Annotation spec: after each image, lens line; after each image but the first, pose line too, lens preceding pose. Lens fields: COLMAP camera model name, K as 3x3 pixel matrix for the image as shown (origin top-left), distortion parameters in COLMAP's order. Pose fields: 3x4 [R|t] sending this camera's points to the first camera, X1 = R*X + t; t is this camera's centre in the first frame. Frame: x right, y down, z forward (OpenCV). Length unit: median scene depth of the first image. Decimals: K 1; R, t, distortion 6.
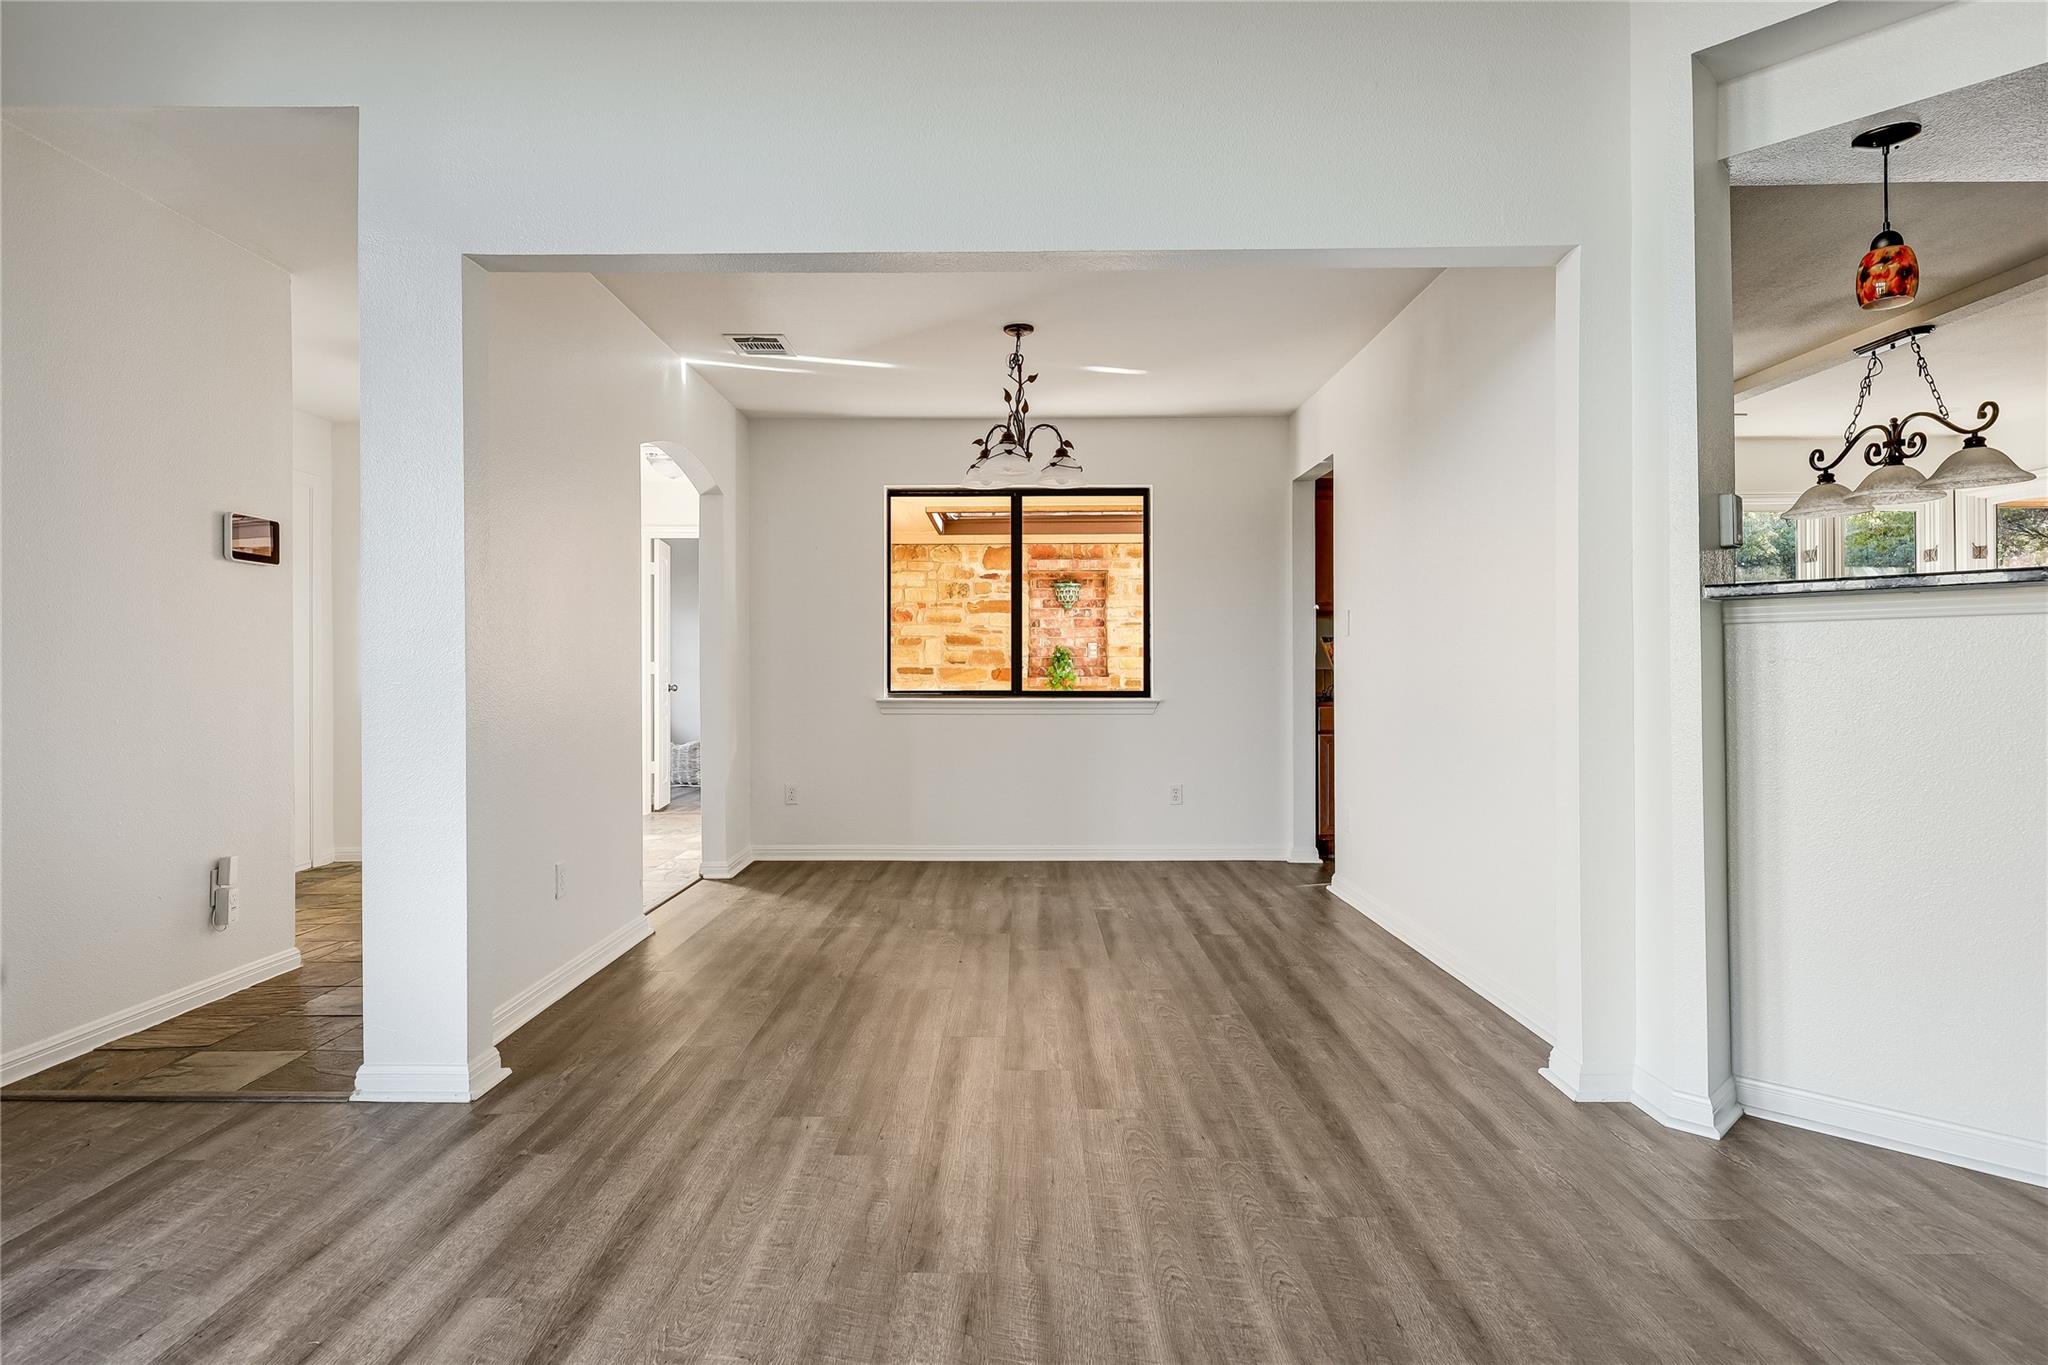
lens RADIAL K [[1084.3, 0, 1017.6], [0, 1084.3, 676.7], [0, 0, 1]] dist [0.001606, -0.000081]
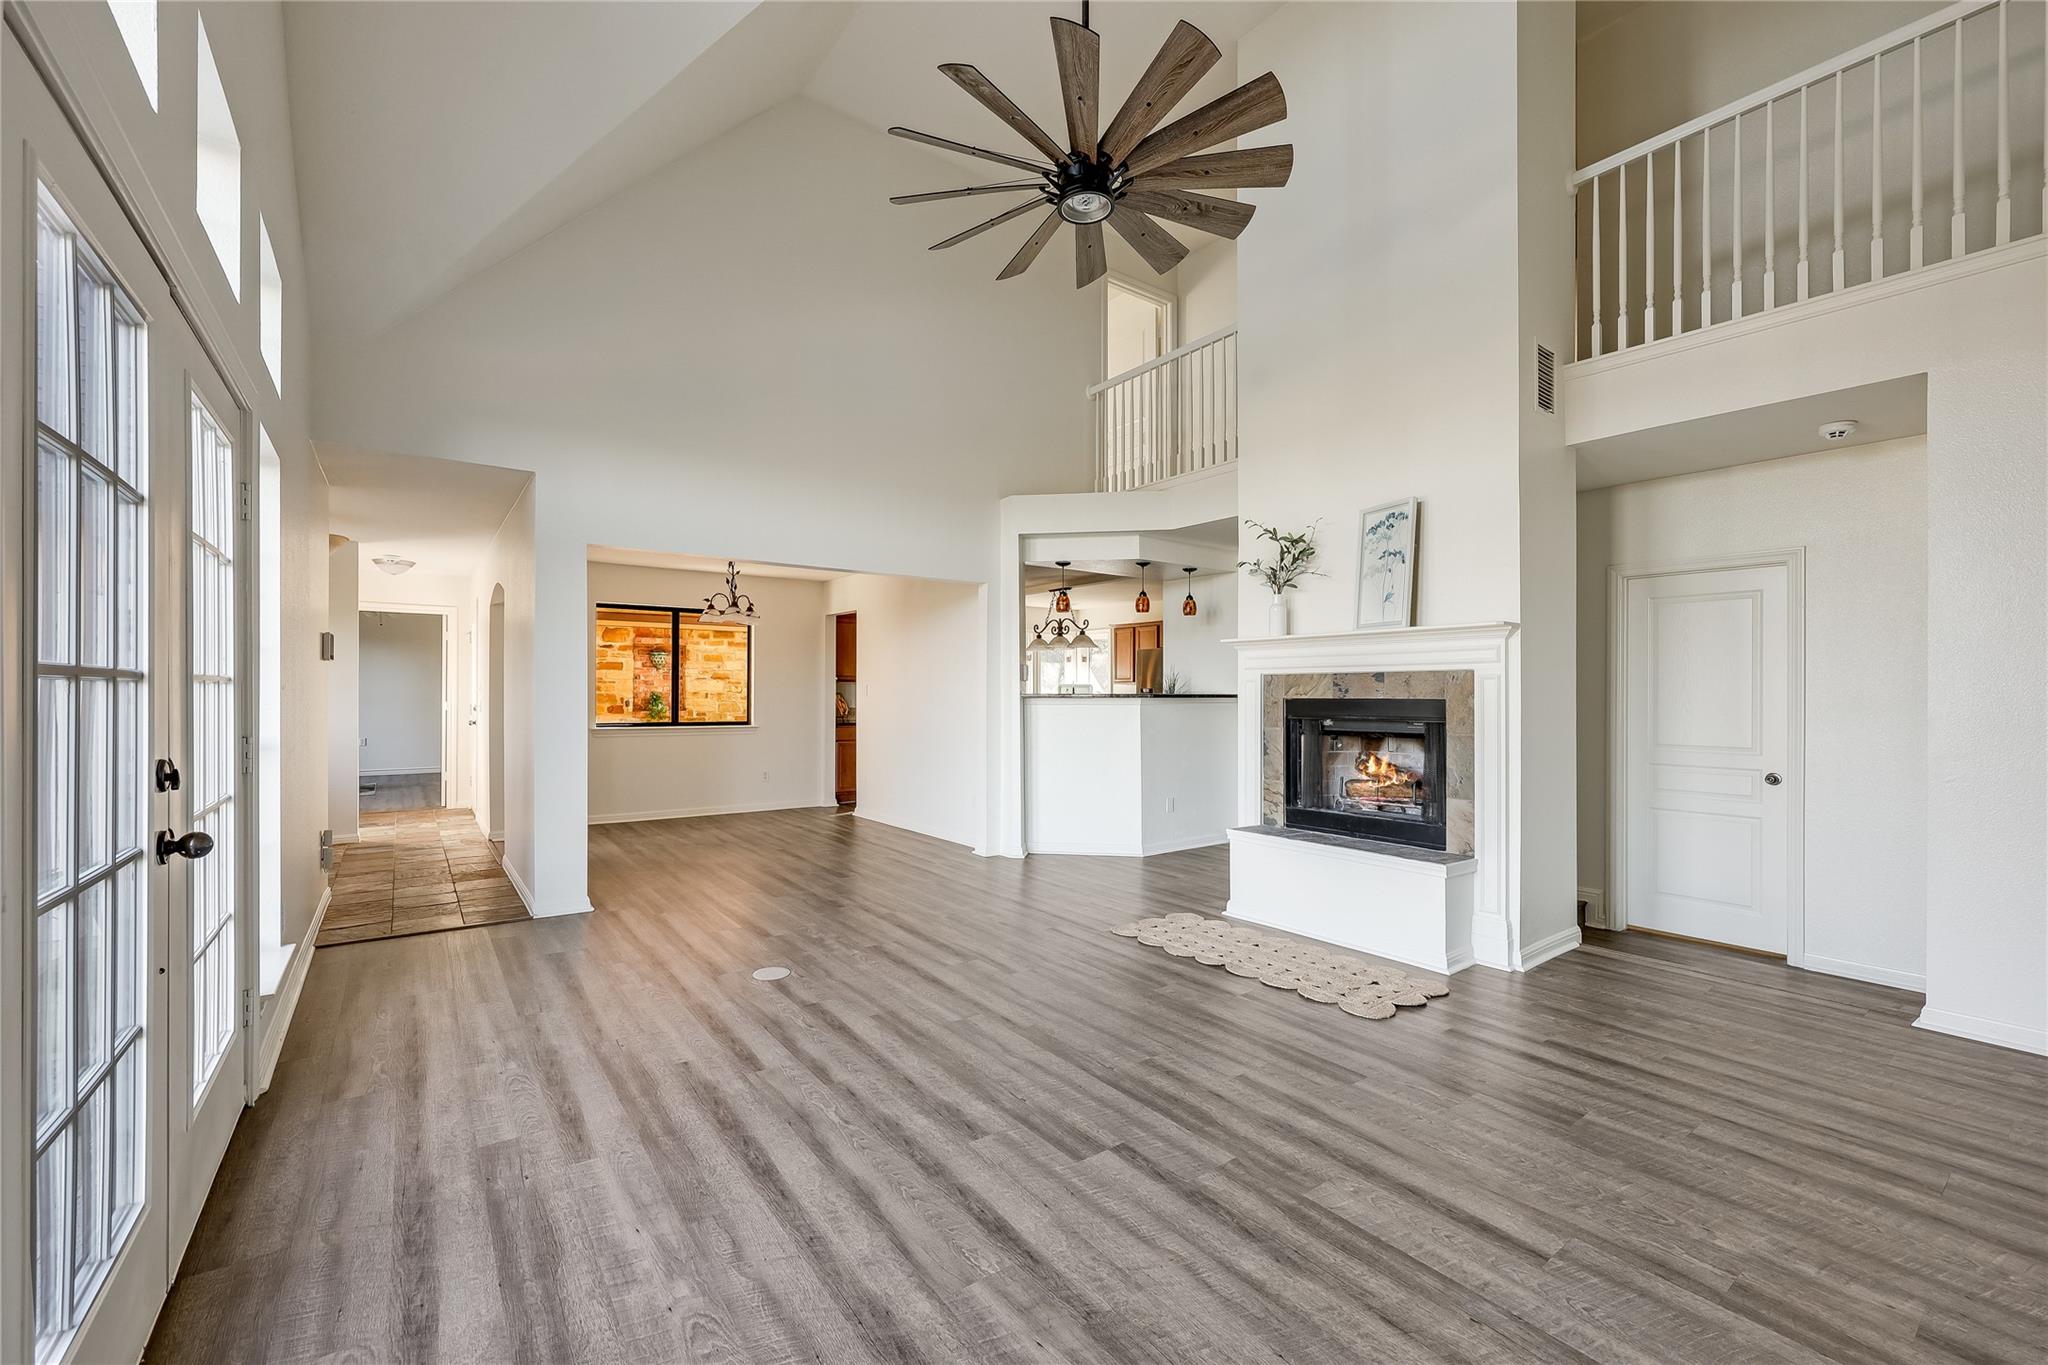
lens RADIAL K [[819.1, 0, 1013.7], [0, 819.1, 692.9], [0, 0, 1]] dist [0.000539, -0.000010]
pose [[0.803028, 0.006544, 0.595906, -0.605554], [-0.003447, 0.999974, -0.006337, -0.048496], [-0.595932, 0.003035, 0.803029, -0.688409]]
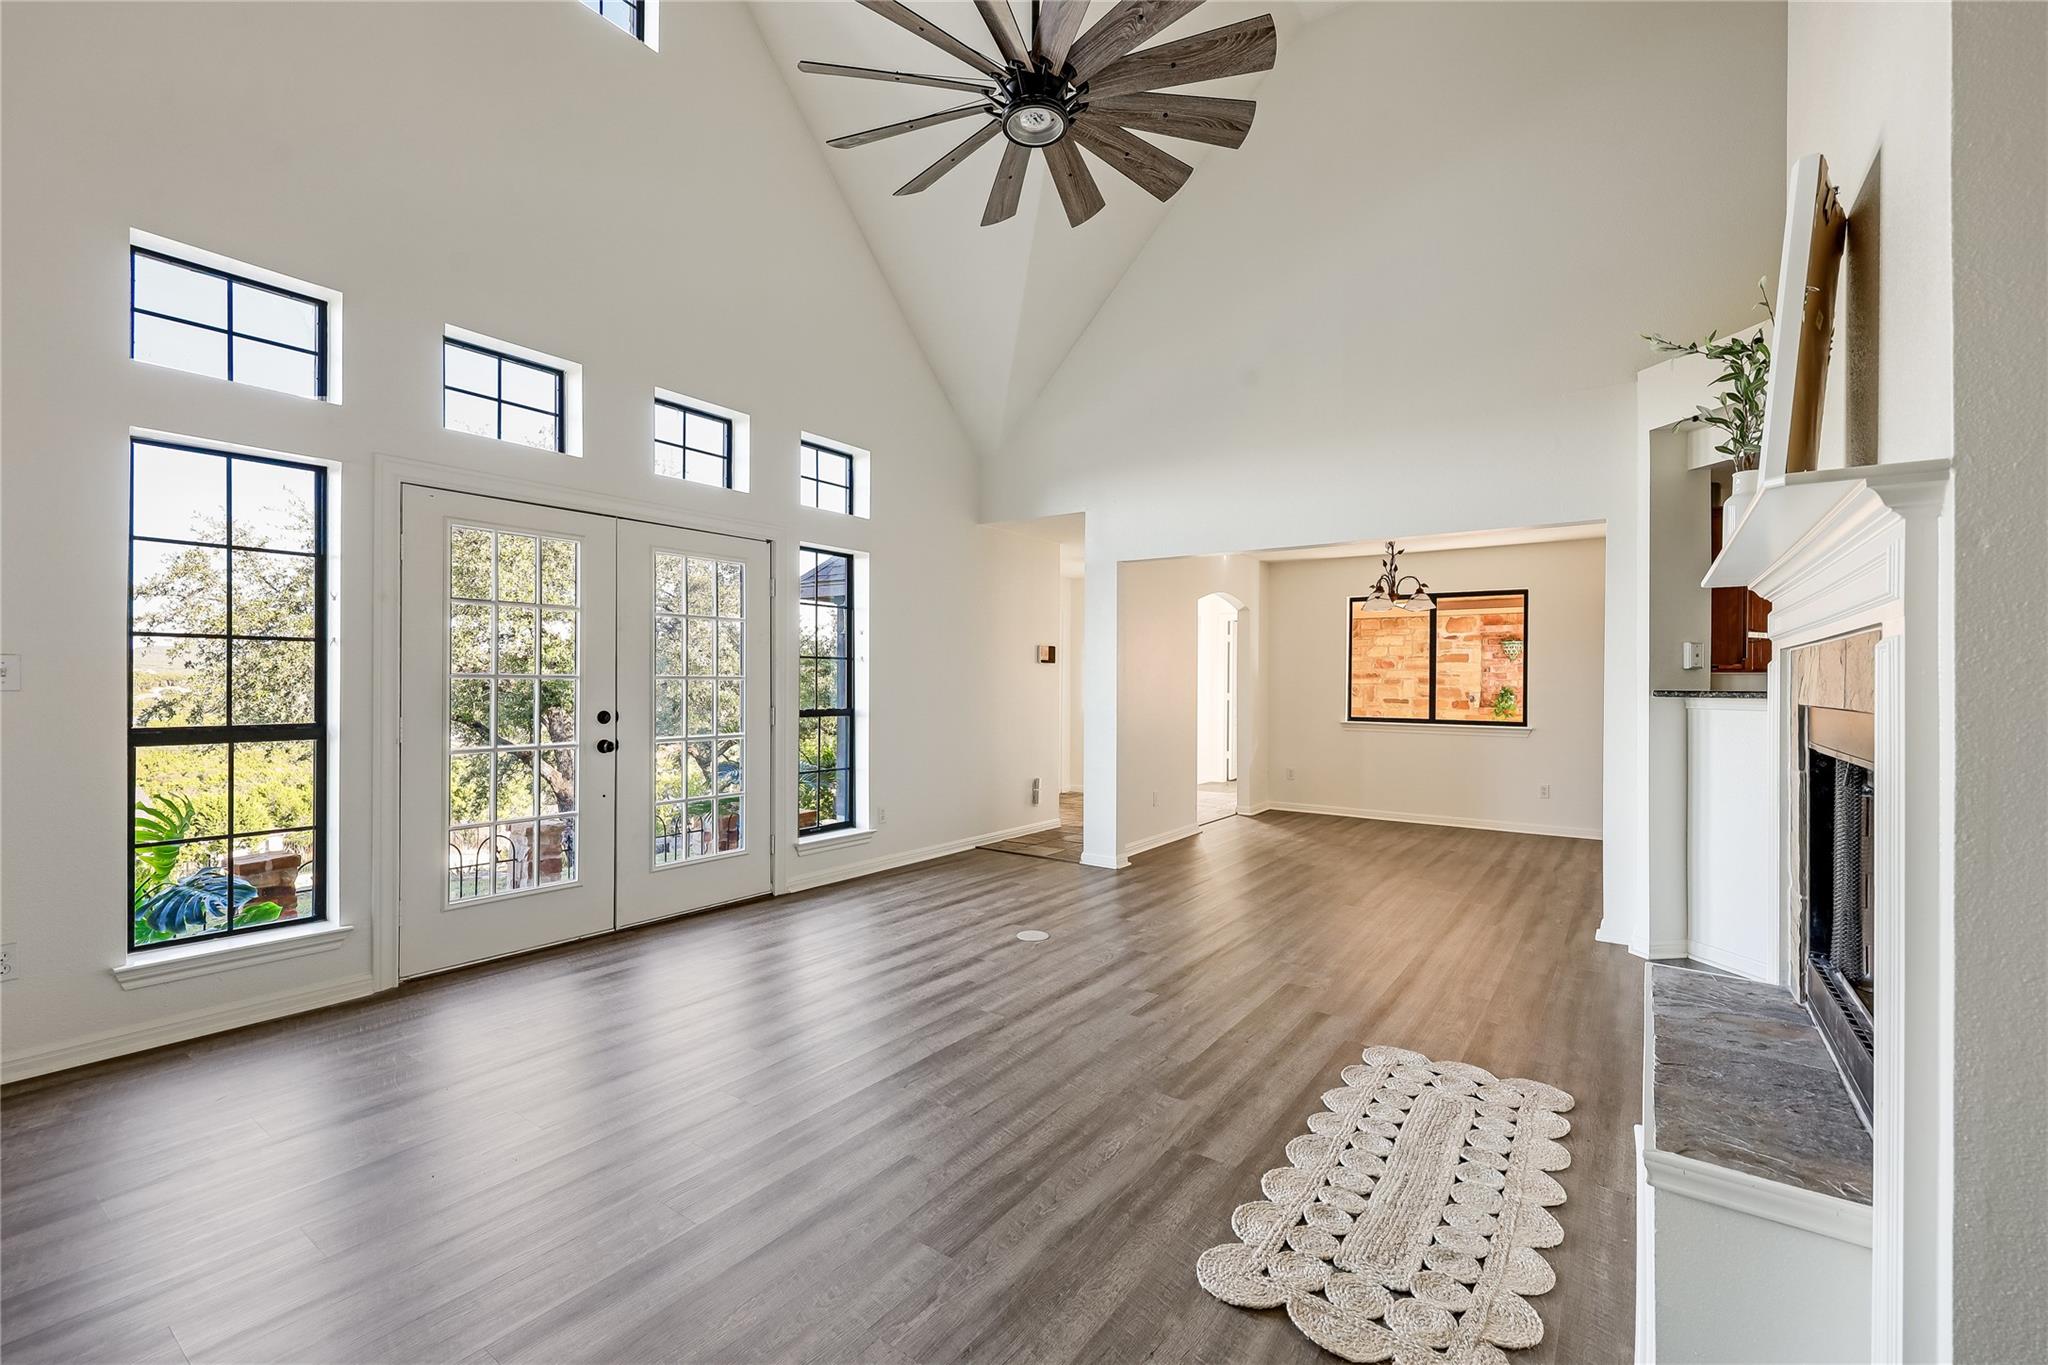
lens RADIAL K [[866.6, 0, 1024.0], [0, 866.6, 682.5], [0, 0, 1]] dist [0.000289, -0.000101]
pose [[0.819824, 0.008972, -0.572545, 0.408913], [-0.011681, 0.999931, -0.001056, -0.056604], [0.572496, 0.007554, 0.819873, -0.691072]]
